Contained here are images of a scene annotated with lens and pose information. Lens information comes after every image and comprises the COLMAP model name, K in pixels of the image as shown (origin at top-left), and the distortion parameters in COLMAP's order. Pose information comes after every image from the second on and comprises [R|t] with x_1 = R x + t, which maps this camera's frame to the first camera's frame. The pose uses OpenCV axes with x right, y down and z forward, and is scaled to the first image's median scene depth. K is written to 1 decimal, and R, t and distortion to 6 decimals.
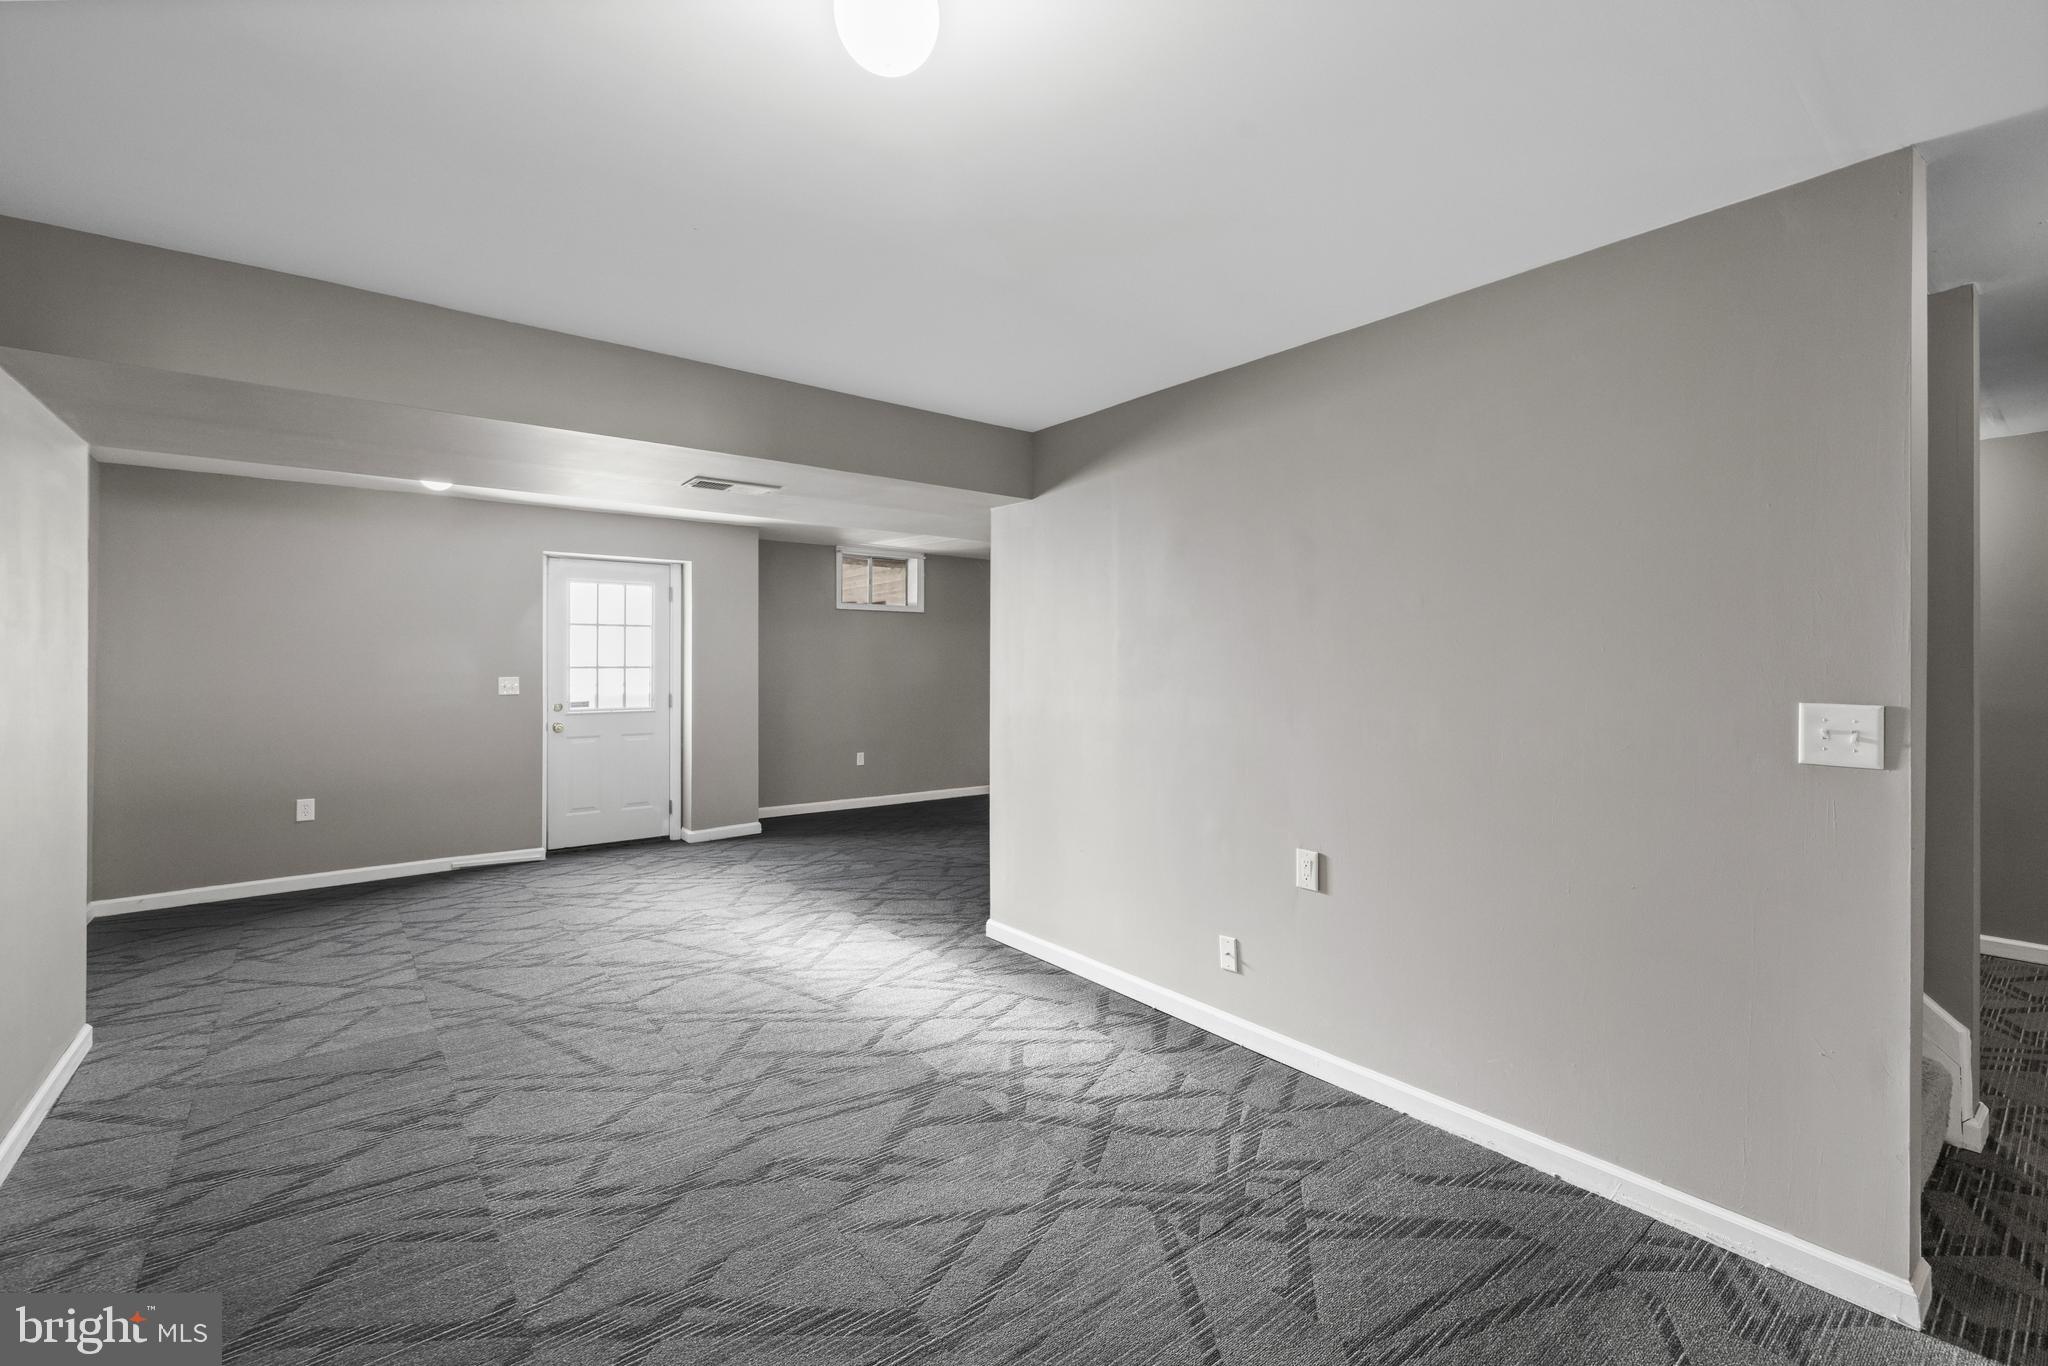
lens RADIAL K [[865.3, 0, 1024.0], [0, 865.3, 683.0], [0, 0, 1]] dist [0.002034, 0.000053]
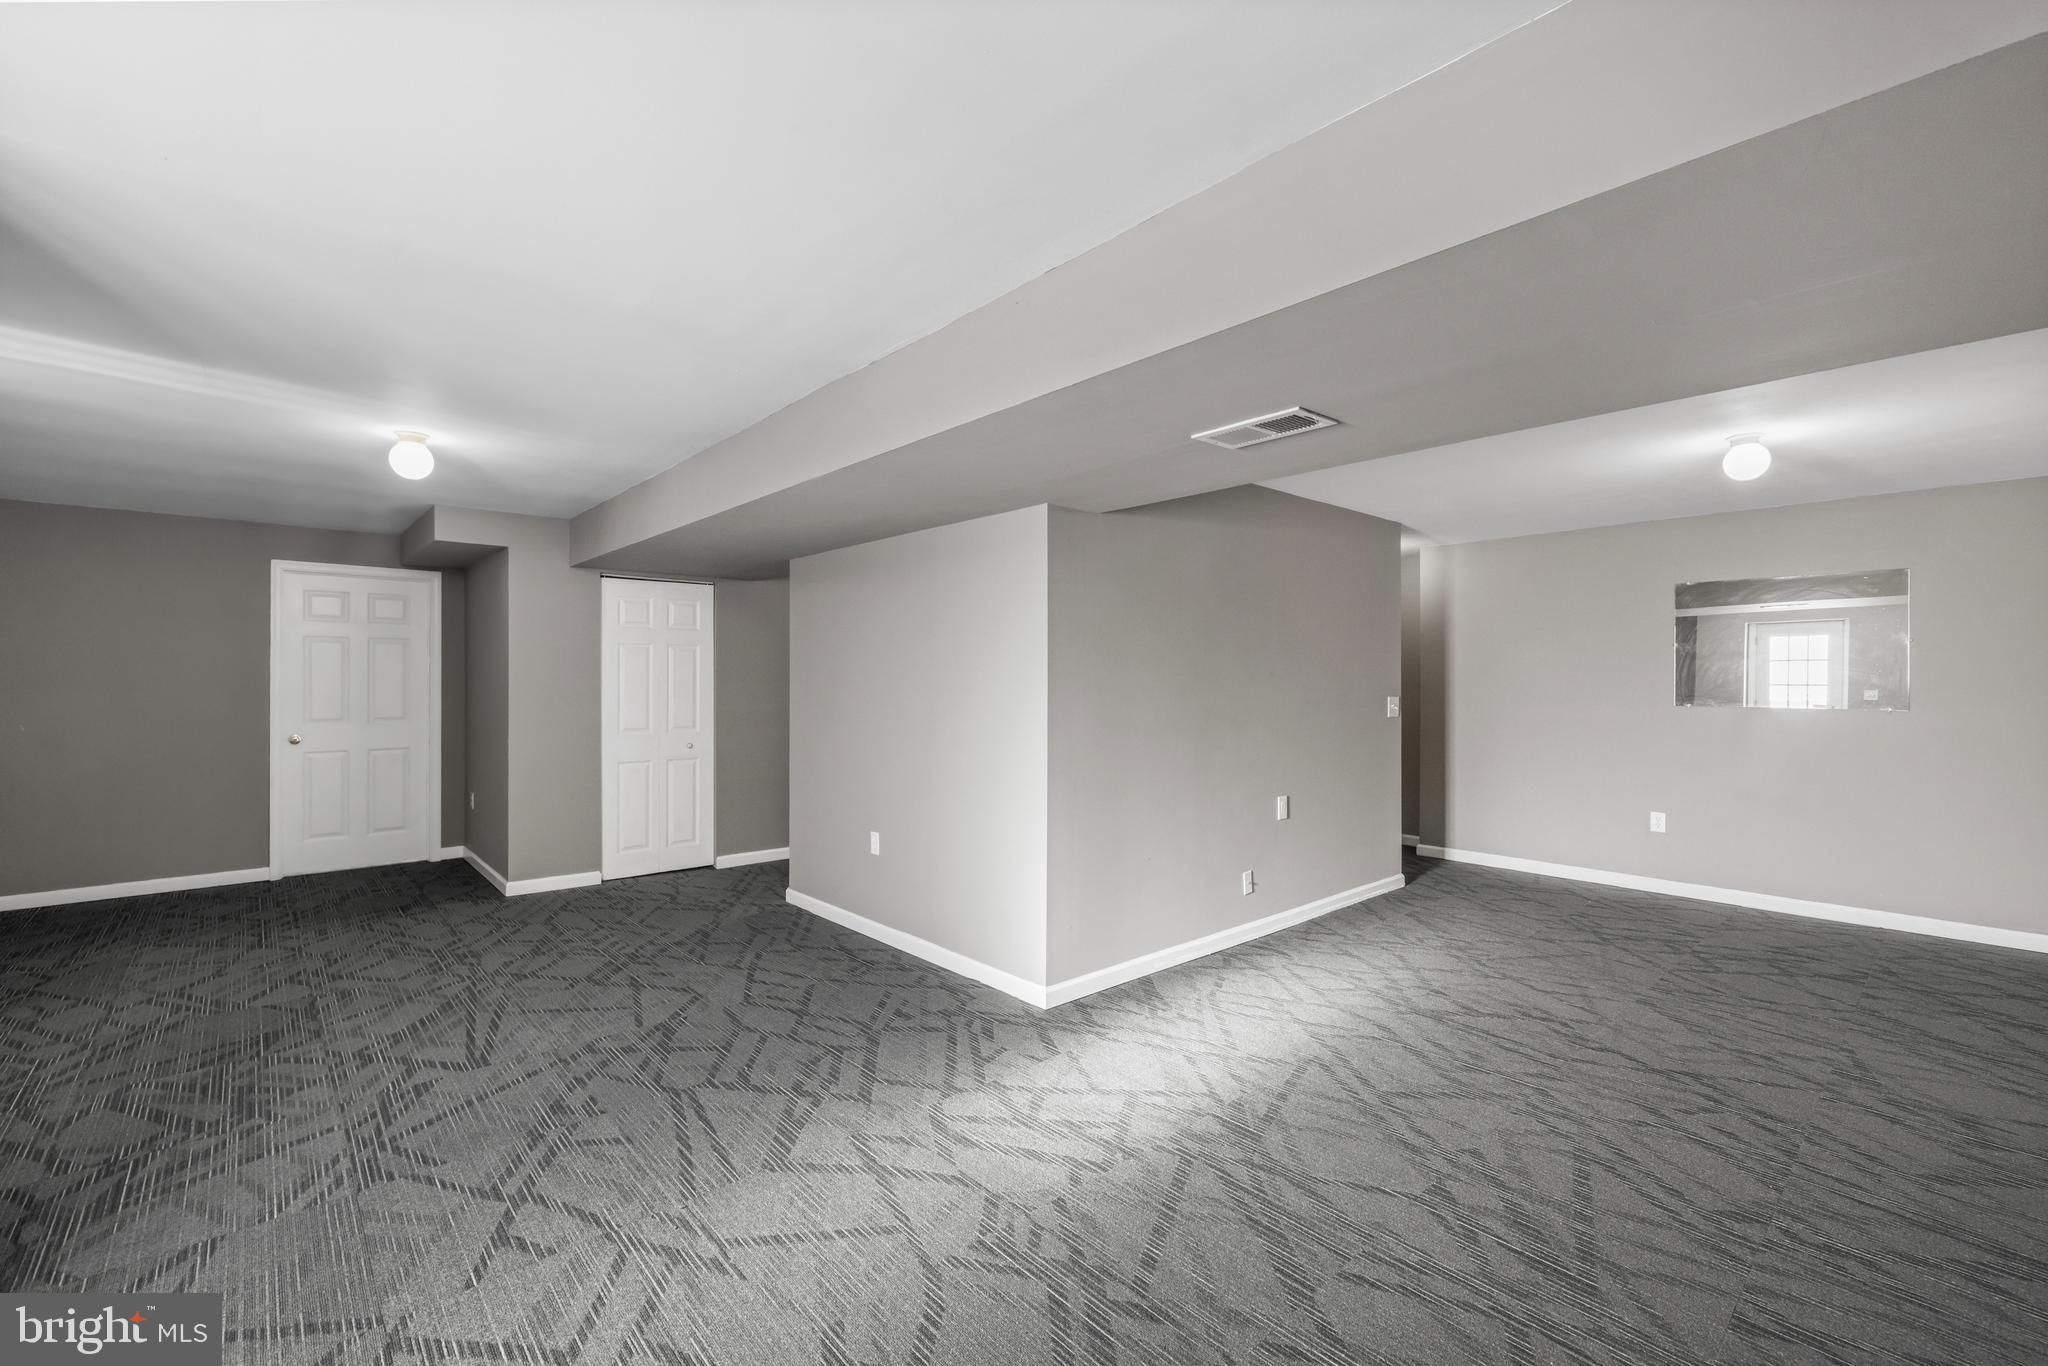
lens RADIAL K [[865.3, 0, 1024.0], [0, 865.3, 683.0], [0, 0, 1]] dist [0.002034, 0.000053]
pose [[-0.056146, -0.002793, 0.998419, -1.186564], [0.020695, 0.999778, 0.003961, -0.034875], [-0.998208, 0.020885, -0.056076, 1.442347]]
